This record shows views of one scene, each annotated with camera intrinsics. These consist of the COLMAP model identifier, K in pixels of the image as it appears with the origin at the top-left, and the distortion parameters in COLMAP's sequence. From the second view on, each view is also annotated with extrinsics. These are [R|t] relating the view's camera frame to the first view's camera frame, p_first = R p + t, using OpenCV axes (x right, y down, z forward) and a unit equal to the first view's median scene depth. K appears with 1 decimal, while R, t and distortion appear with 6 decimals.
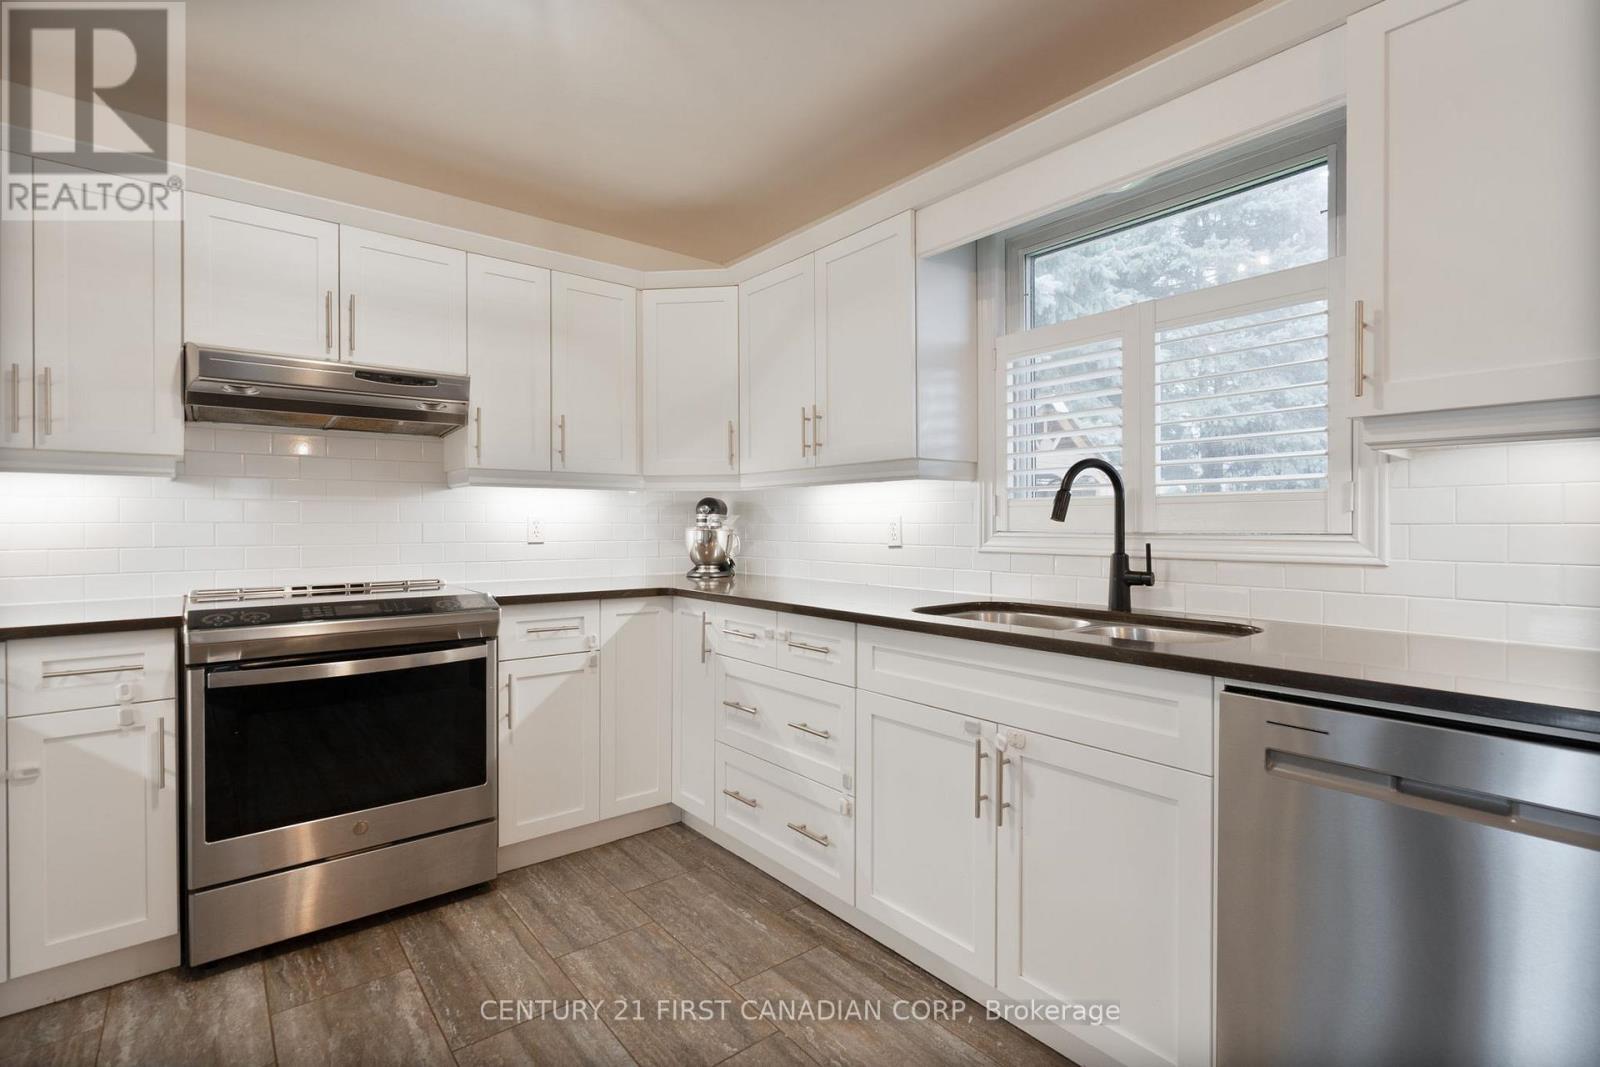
lens RADIAL K [[744.5, 0, 796.9], [0, 744.5, 539.7], [0, 0, 1]] dist [-0.000864, 0.001462]
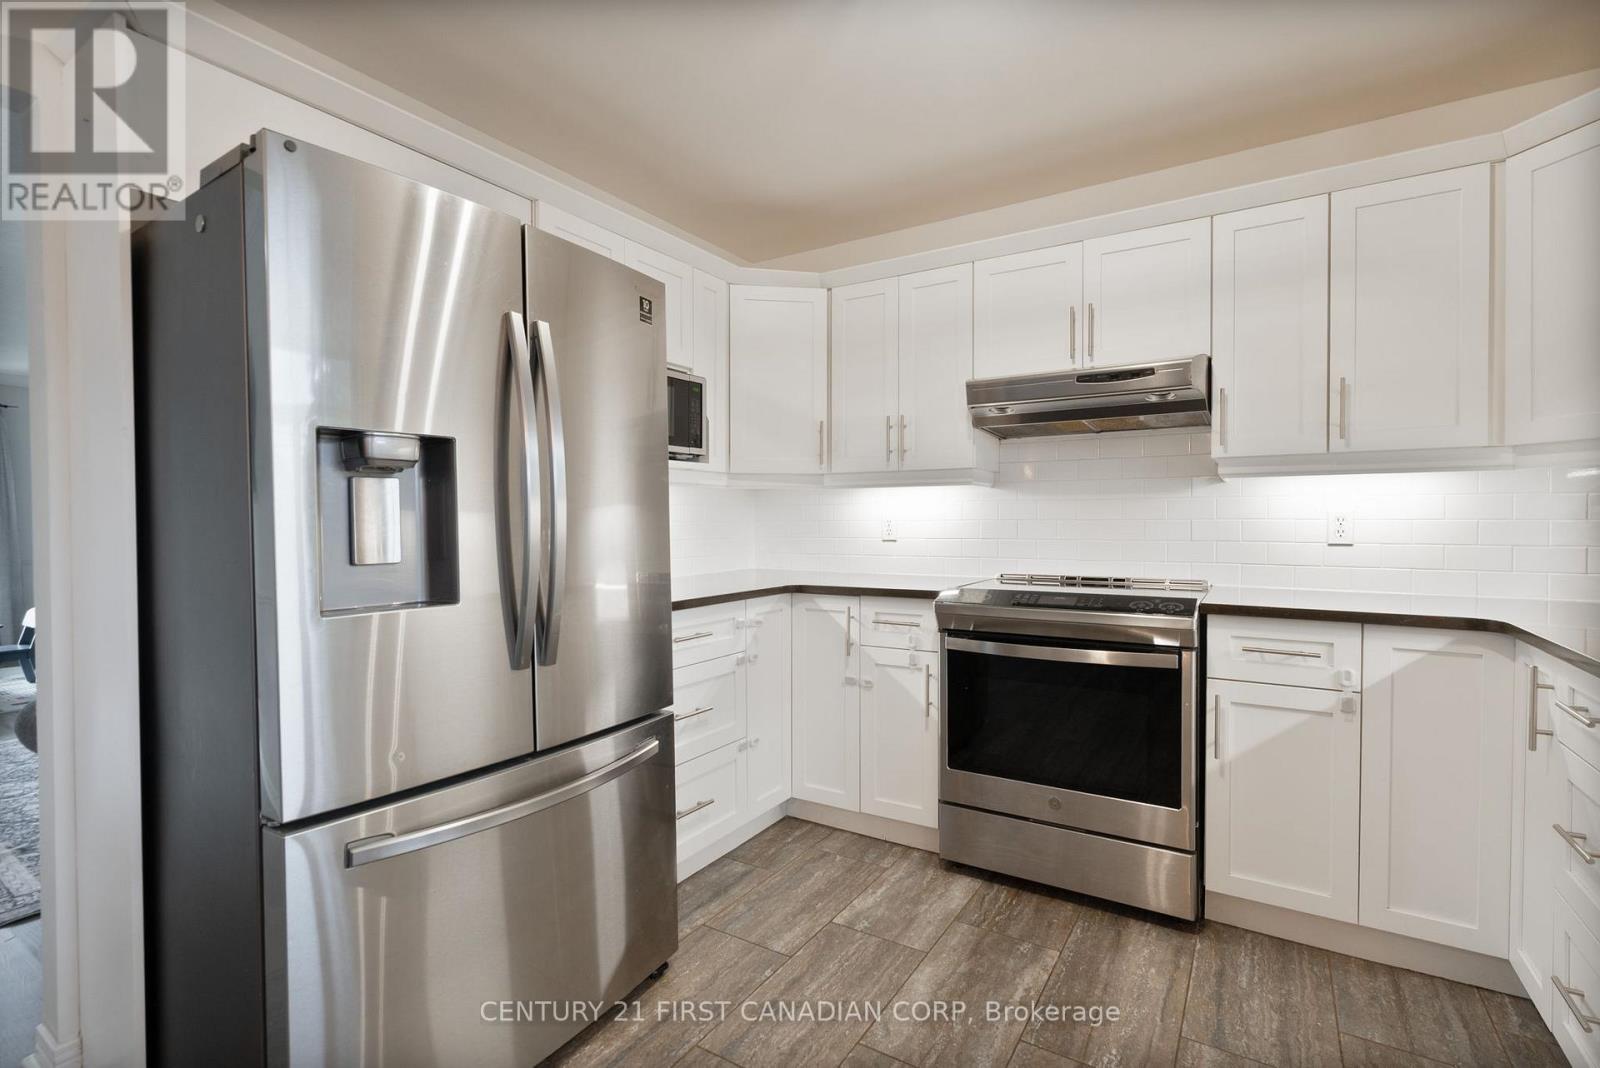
lens RADIAL K [[744.5, 0, 796.9], [0, 744.5, 540.2], [0, 0, 1]] dist [-0.000864, 0.001462]
pose [[0.326024, 0.022326, -0.945098, 0.284575], [-0.018738, 0.999677, 0.017151, -0.004158], [0.945176, 0.012117, 0.326338, 0.276605]]
